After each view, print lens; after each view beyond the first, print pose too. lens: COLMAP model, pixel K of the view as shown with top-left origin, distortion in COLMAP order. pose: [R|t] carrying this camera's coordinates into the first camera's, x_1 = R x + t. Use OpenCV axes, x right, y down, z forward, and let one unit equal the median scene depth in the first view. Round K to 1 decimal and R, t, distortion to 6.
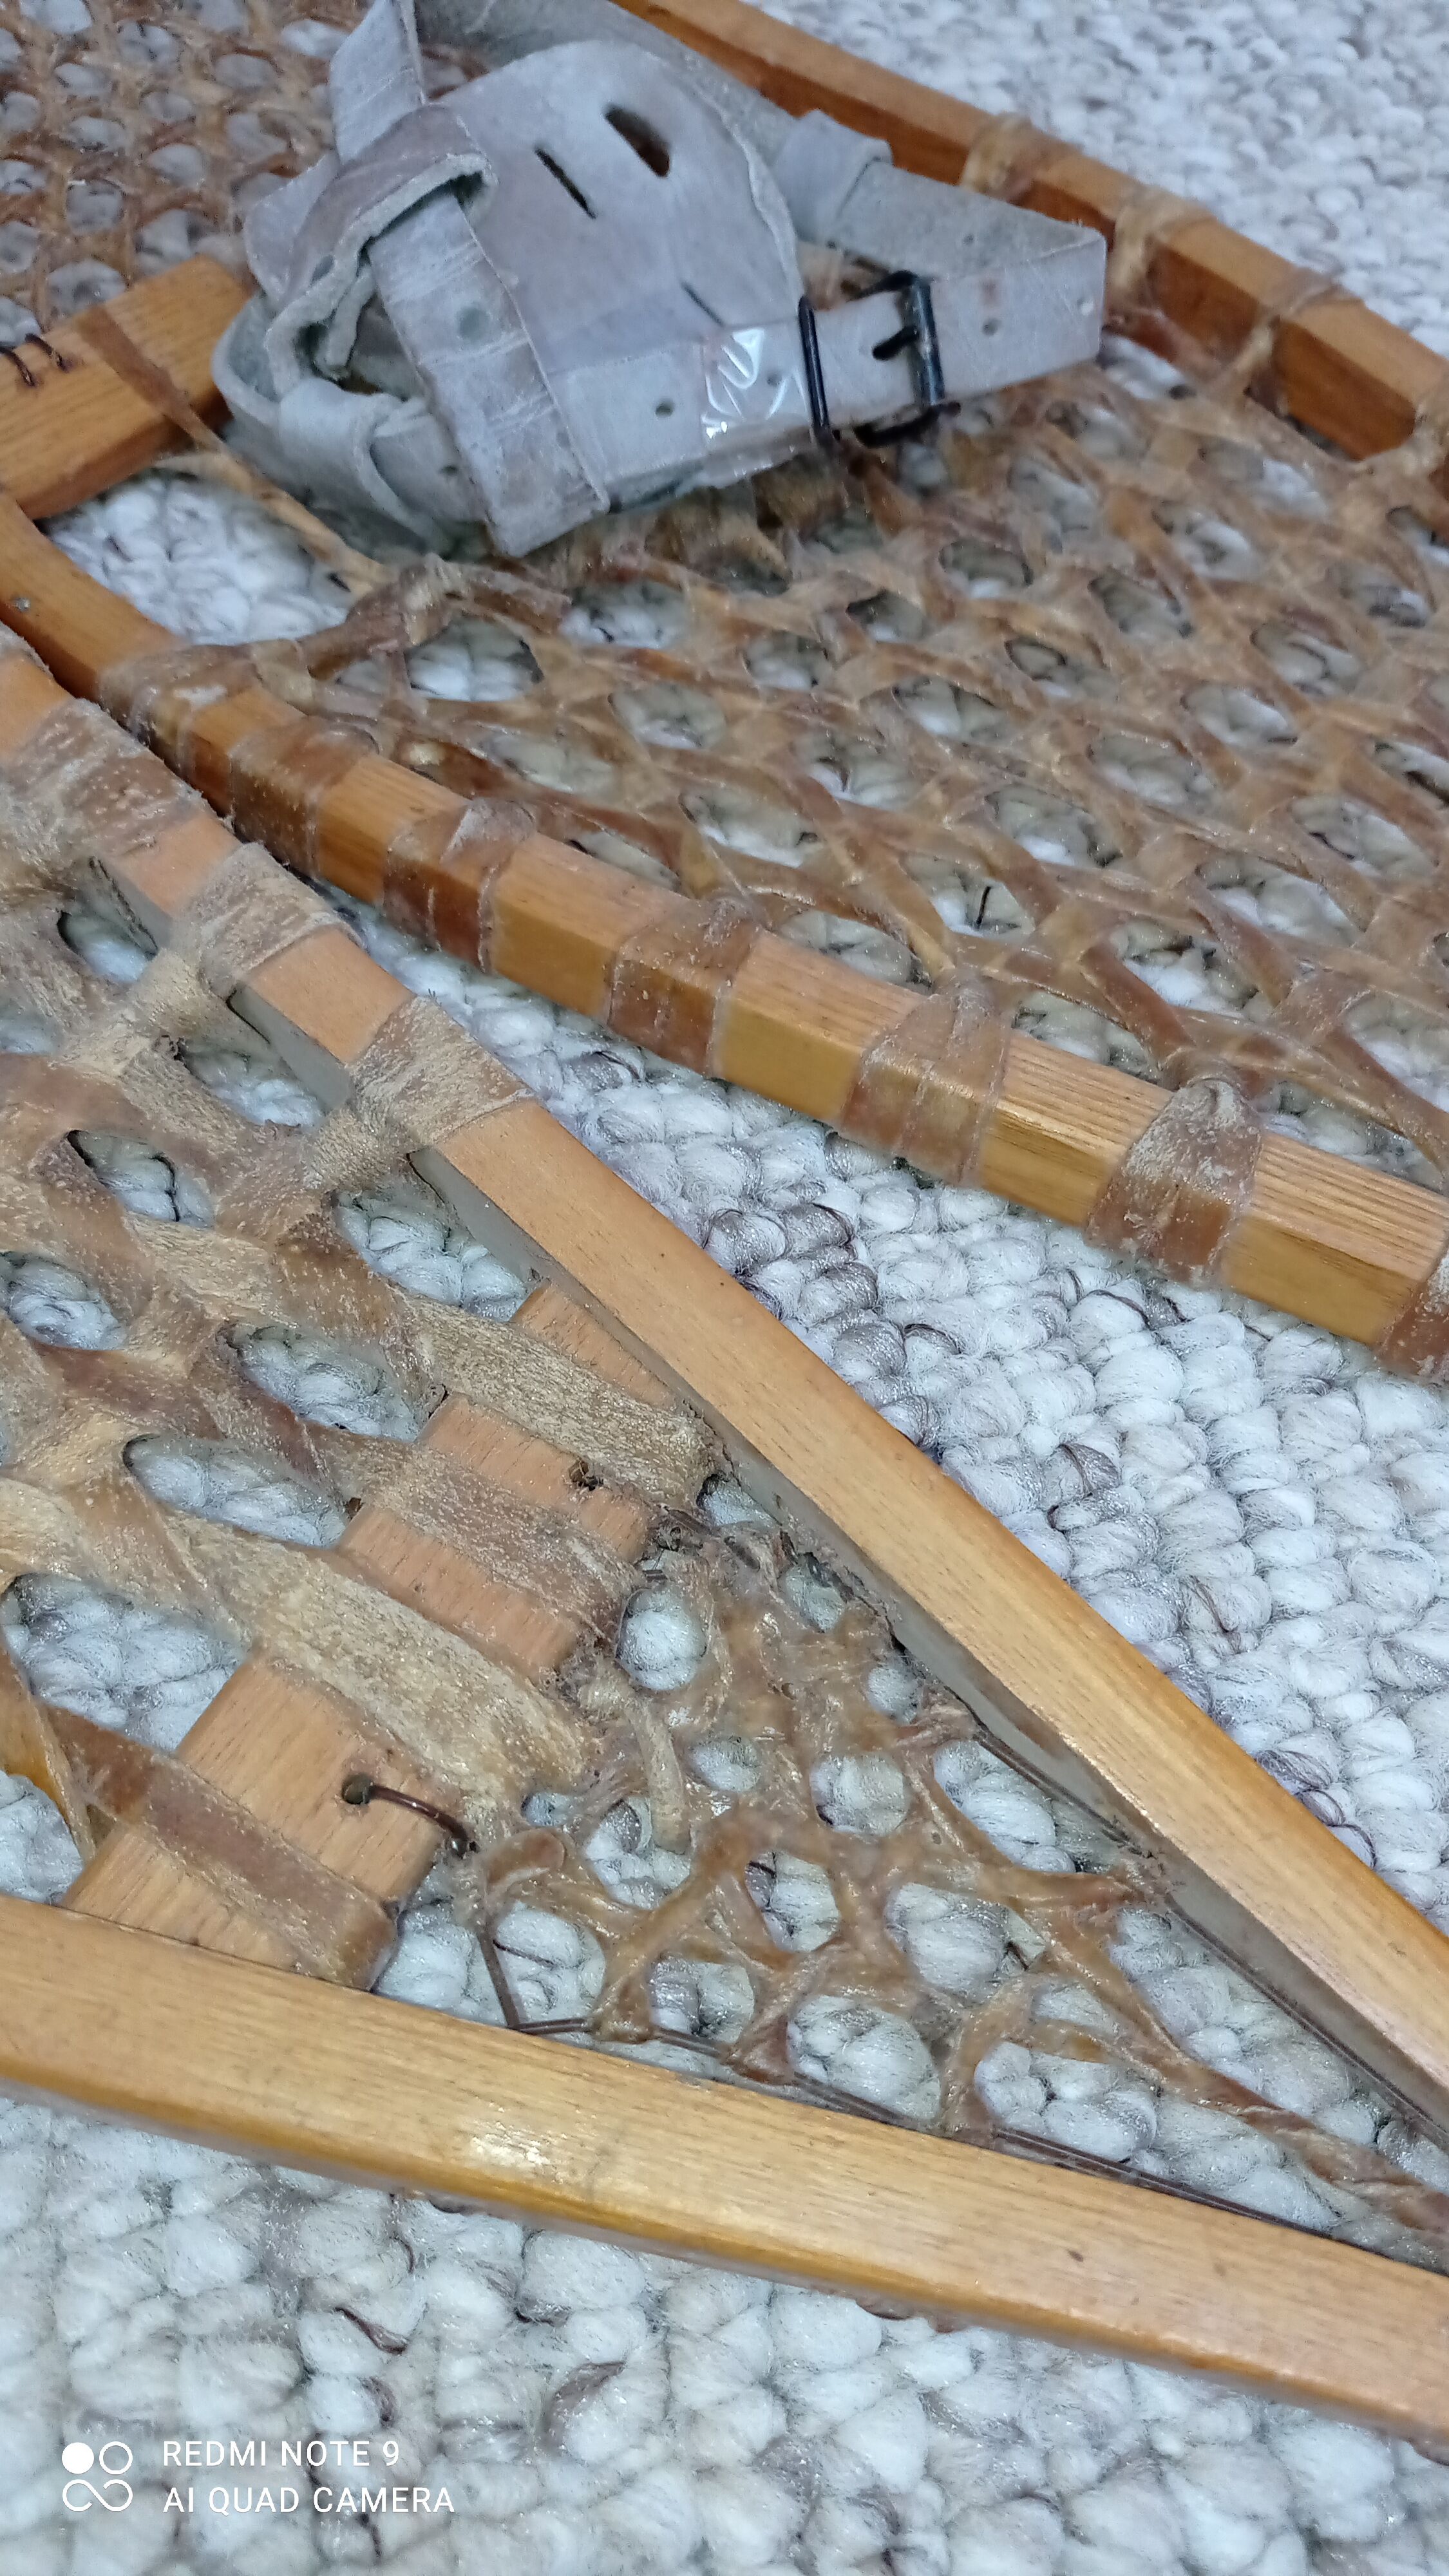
lens RADIAL K [[1925.7, 0, 680.9], [0, 1925.7, 1295.3], [0, 0, 1]] dist [0.019967, -0.018349]
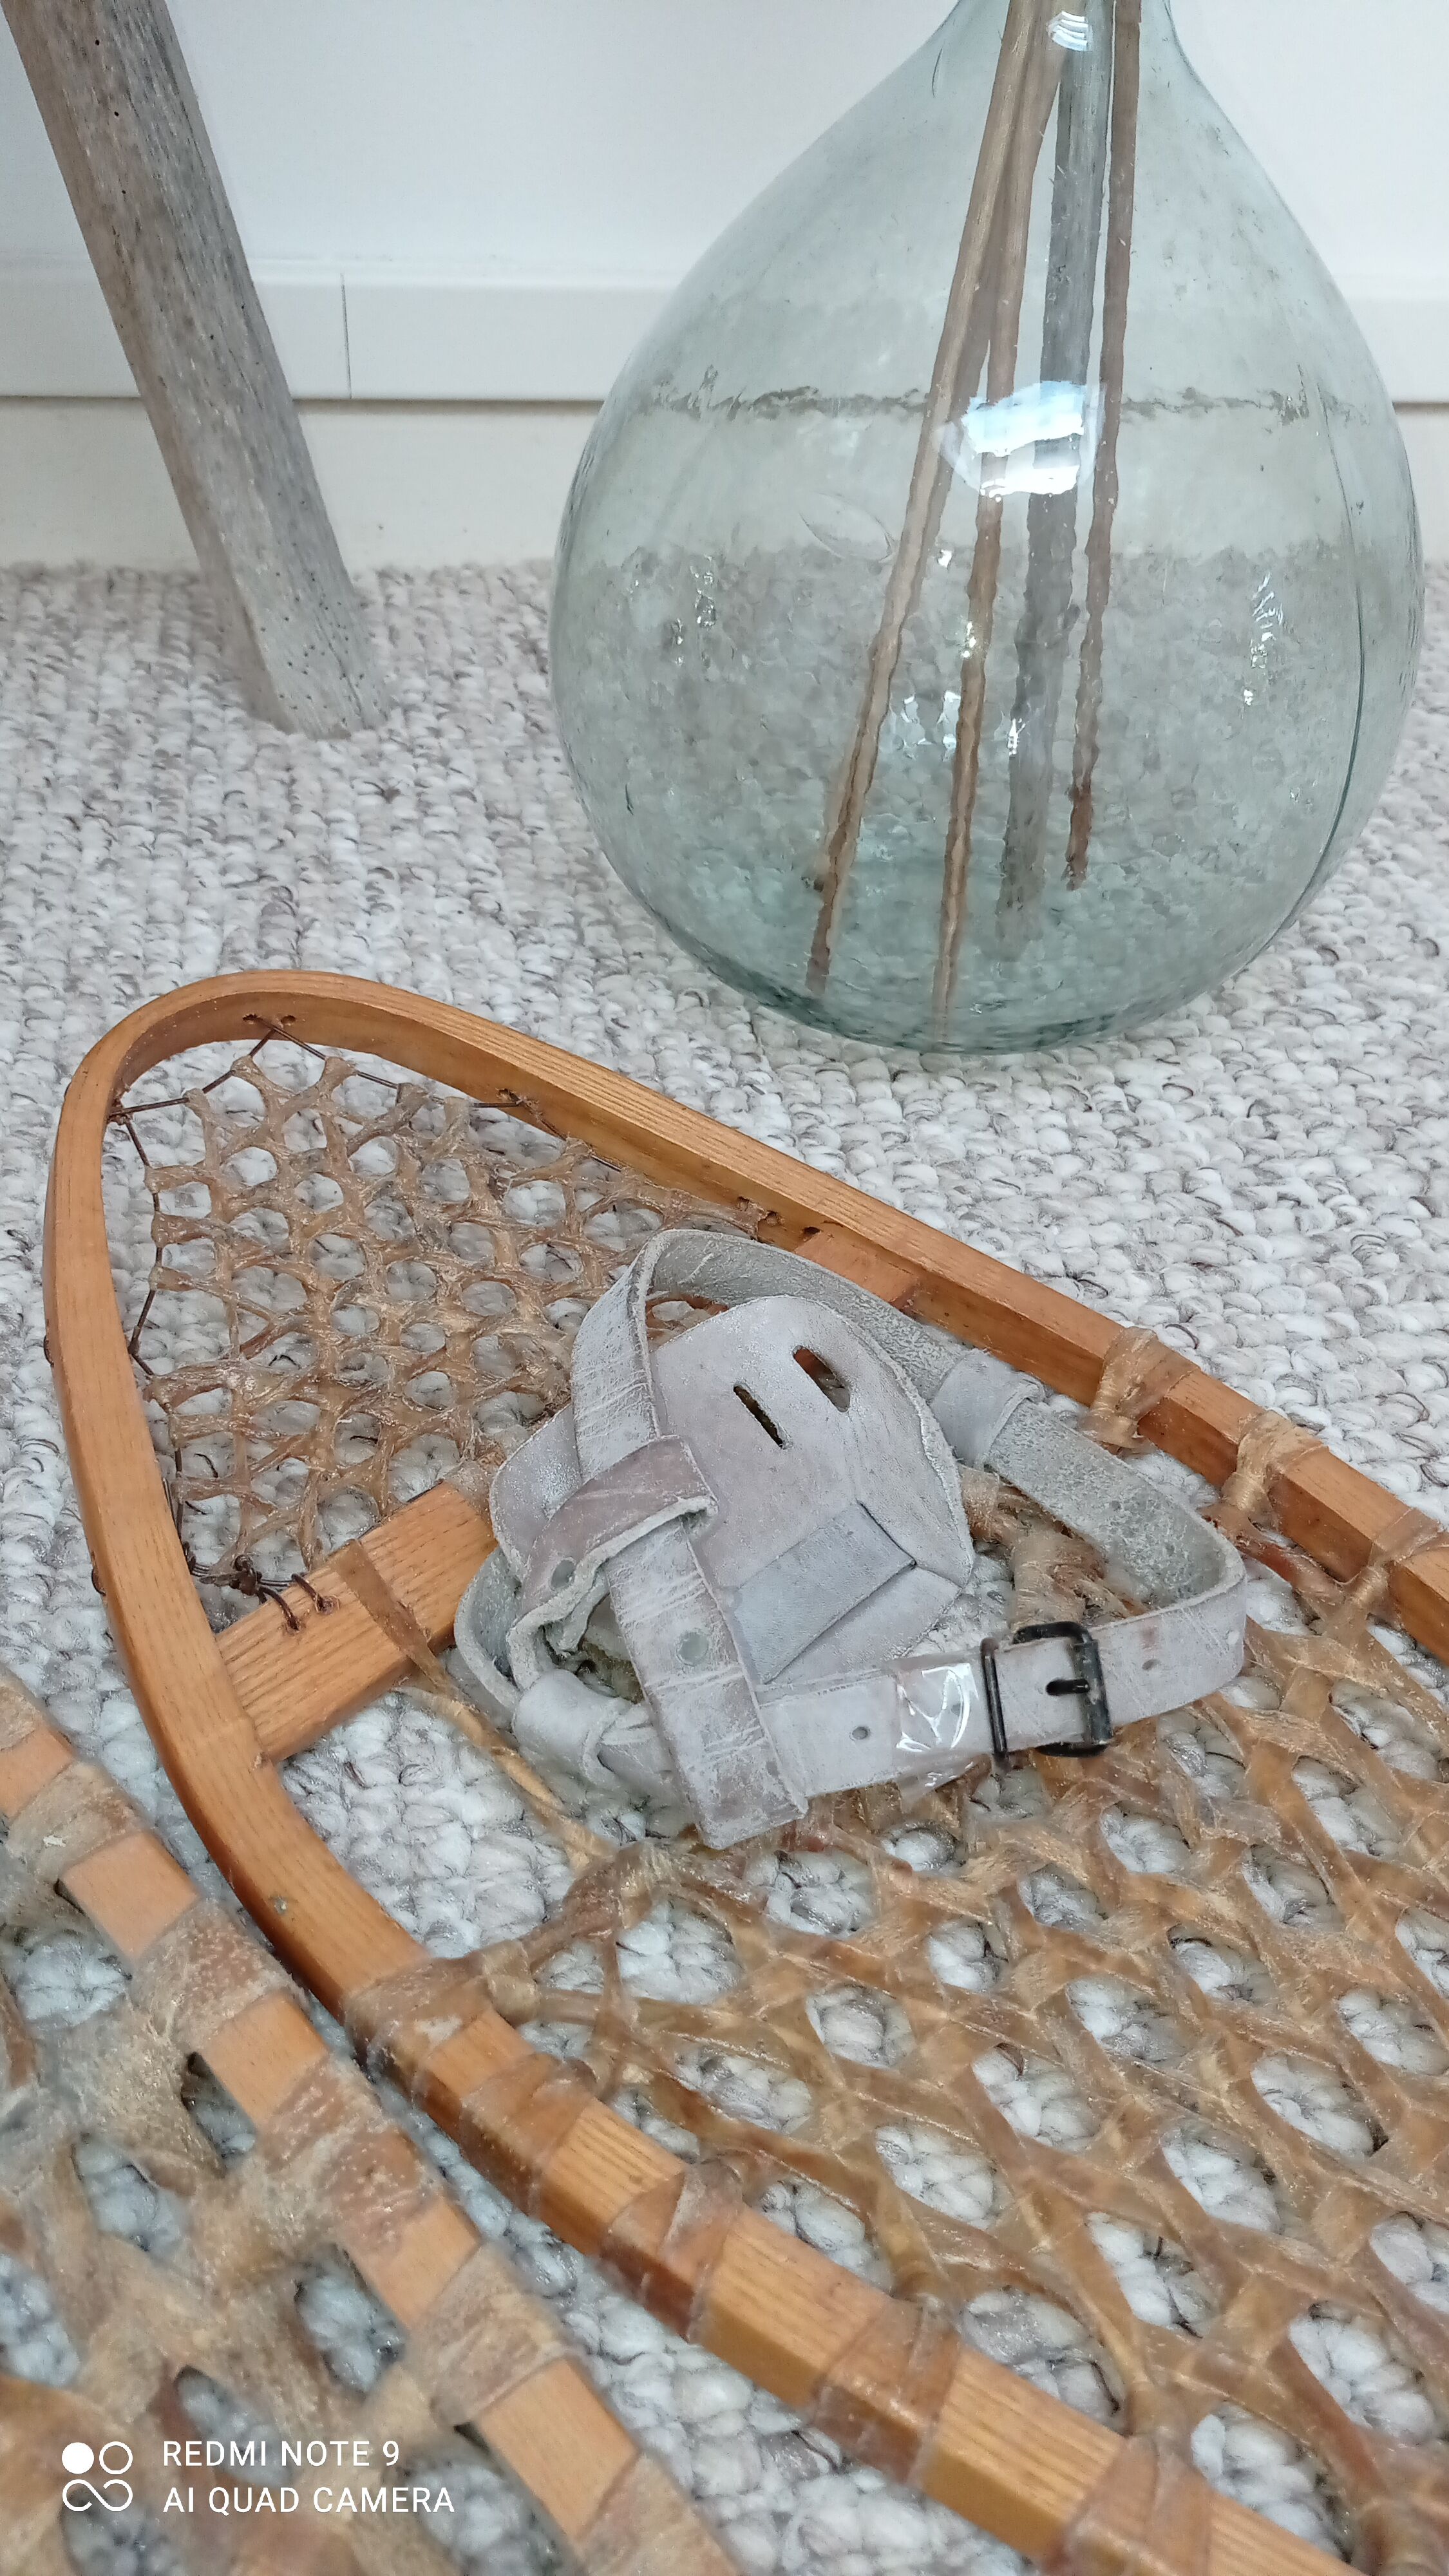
lens RADIAL K [[1925.7, 0, 680.9], [0, 1925.7, 1295.3], [0, 0, 1]] dist [0.019967, -0.018349]
pose [[0.998688, 0.037034, -0.035354, -0.082373], [-0.045780, 0.955098, -0.292730, -0.365320], [0.022925, 0.293965, 0.955541, -0.150066]]
